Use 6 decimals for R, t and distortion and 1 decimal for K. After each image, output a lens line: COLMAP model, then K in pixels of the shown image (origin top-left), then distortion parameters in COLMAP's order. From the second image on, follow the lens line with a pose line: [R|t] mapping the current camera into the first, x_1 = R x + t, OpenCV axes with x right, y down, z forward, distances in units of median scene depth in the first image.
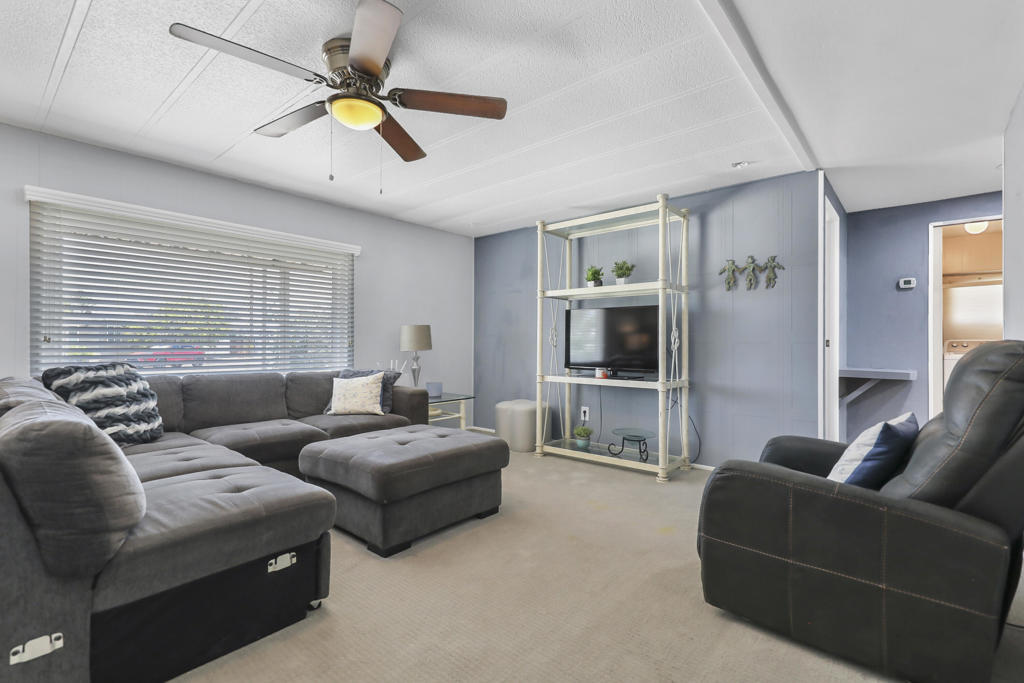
lens RADIAL K [[464.9, 0, 504.6], [0, 464.9, 342.8], [0, 0, 1]] dist [0.018558, -0.000991]
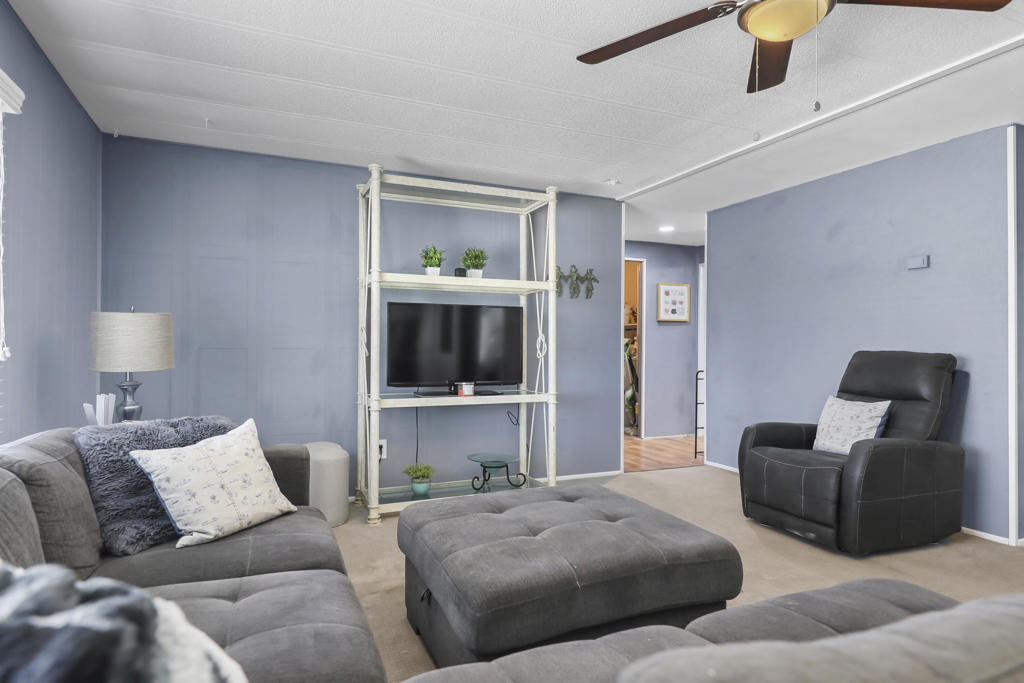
lens RADIAL K [[591.3, 0, 511.3], [0, 591.3, 344.3], [0, 0, 1]] dist [0.018417, -0.004690]
pose [[0.437362, 0.002393, 0.899282, -0.681463], [-0.002624, 0.999996, -0.001385, -0.008572], [-0.899282, -0.001754, 0.437366, 0.529567]]
